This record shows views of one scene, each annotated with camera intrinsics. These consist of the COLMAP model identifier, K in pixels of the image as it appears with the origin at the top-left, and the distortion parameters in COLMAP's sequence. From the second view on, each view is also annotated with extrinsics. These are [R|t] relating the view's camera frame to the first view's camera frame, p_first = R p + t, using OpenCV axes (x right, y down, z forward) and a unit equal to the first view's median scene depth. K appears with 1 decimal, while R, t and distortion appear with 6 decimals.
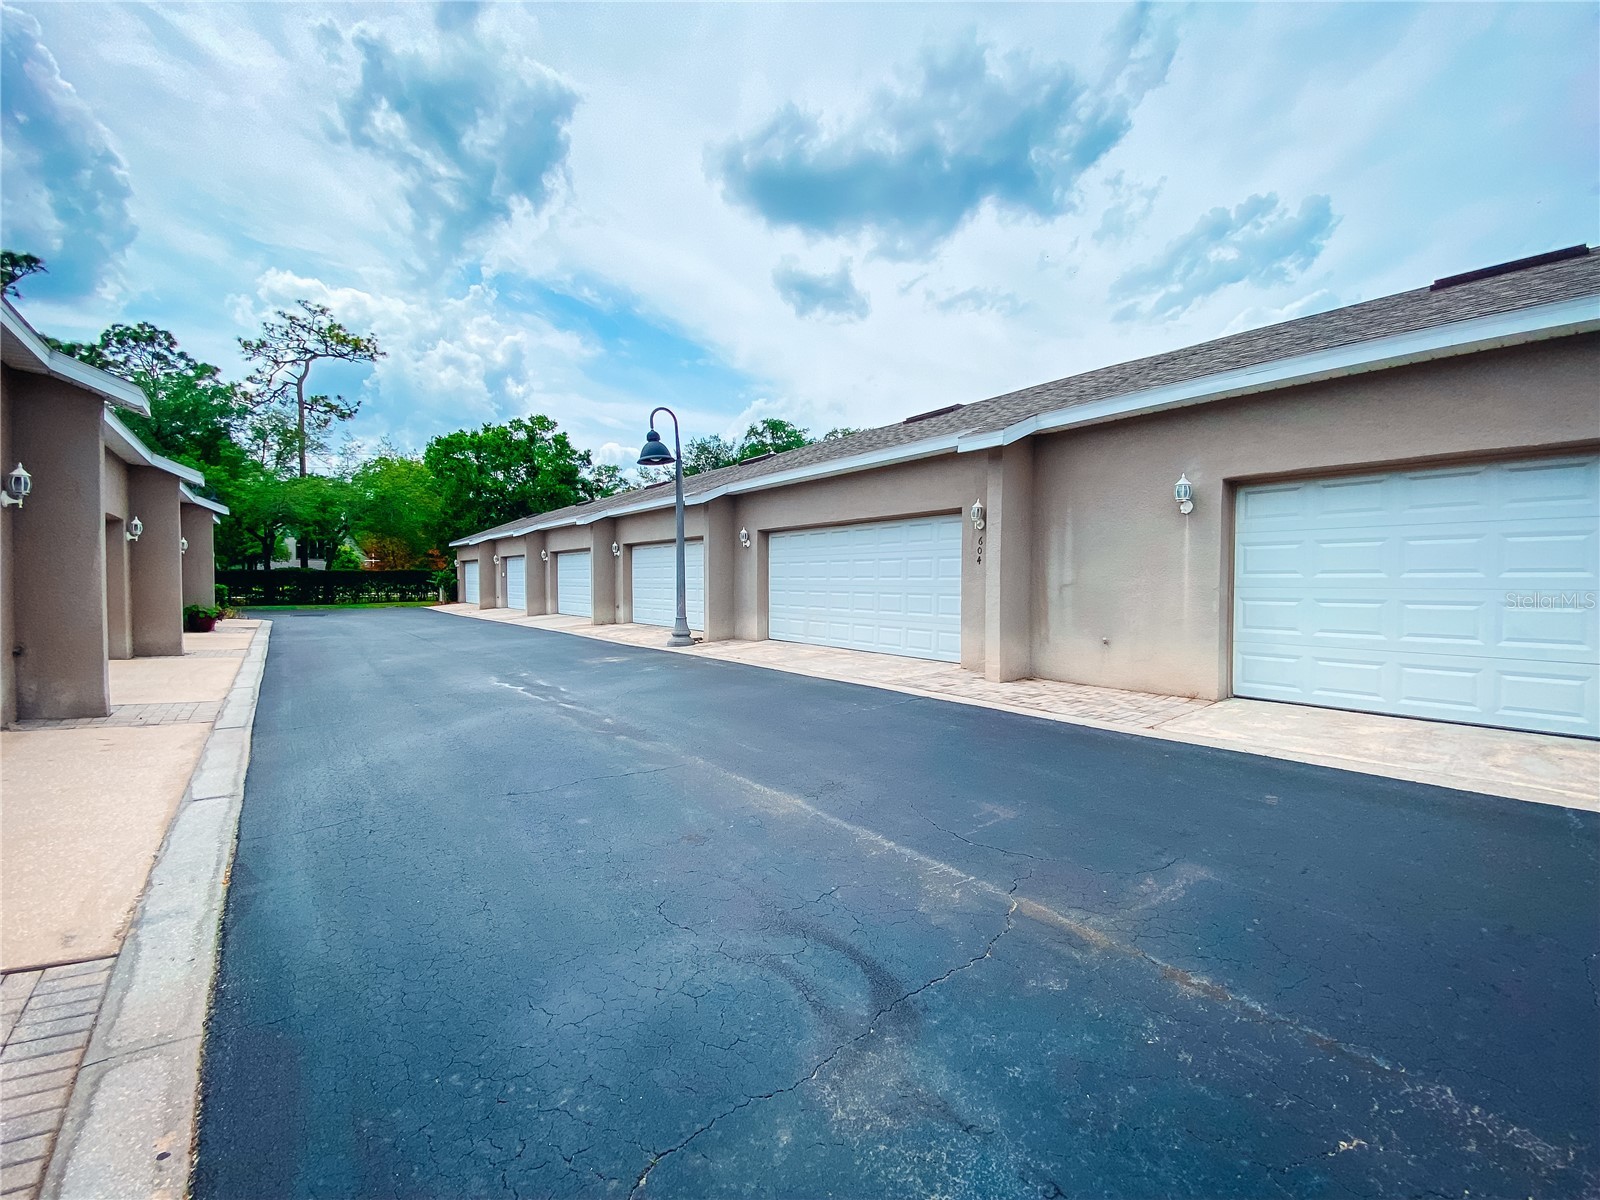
lens RADIAL K [[644.5, 0, 801.6], [0, 644.5, 598.0], [0, 0, 1]] dist [0.027212, -0.024785]
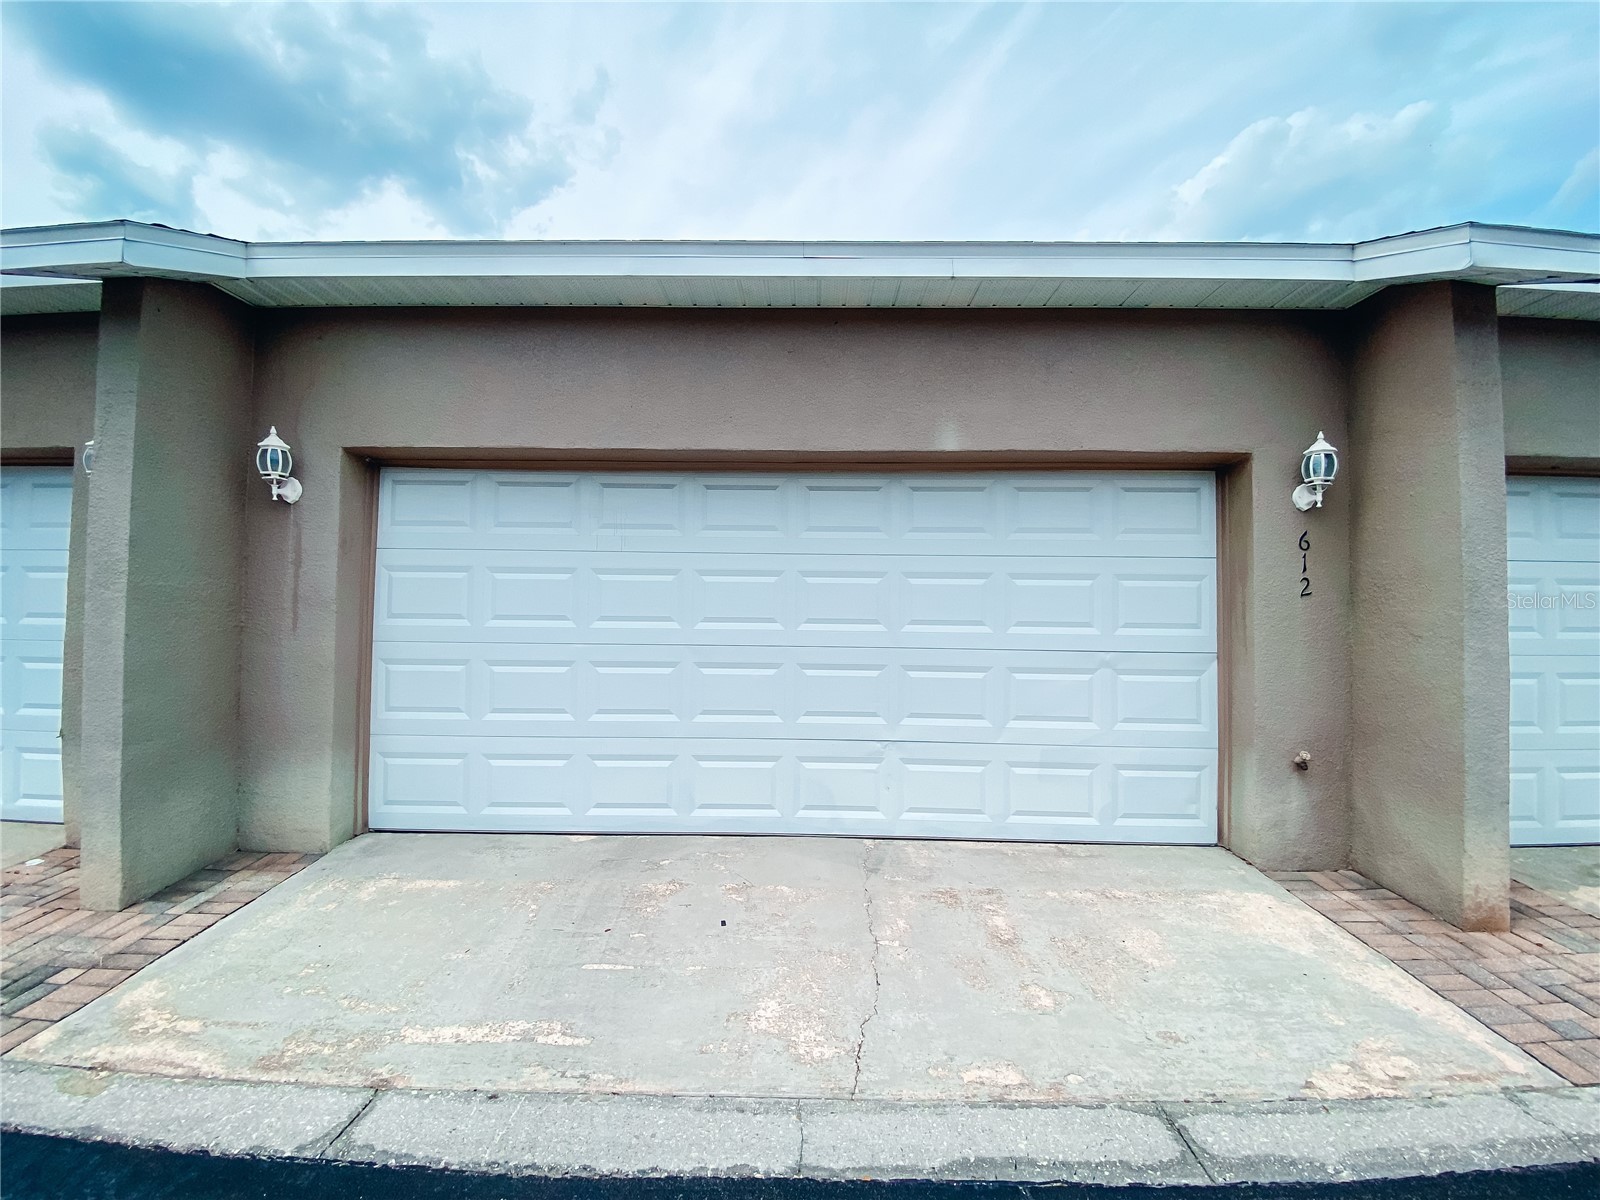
lens RADIAL K [[644.5, 0, 801.6], [0, 644.5, 598.0], [0, 0, 1]] dist [0.027212, -0.024785]
pose [[0.642681, 0.042936, 0.764930, -0.151333], [0.008745, 0.997952, -0.063363, -0.020634], [-0.766084, 0.047411, 0.640989, 0.663055]]
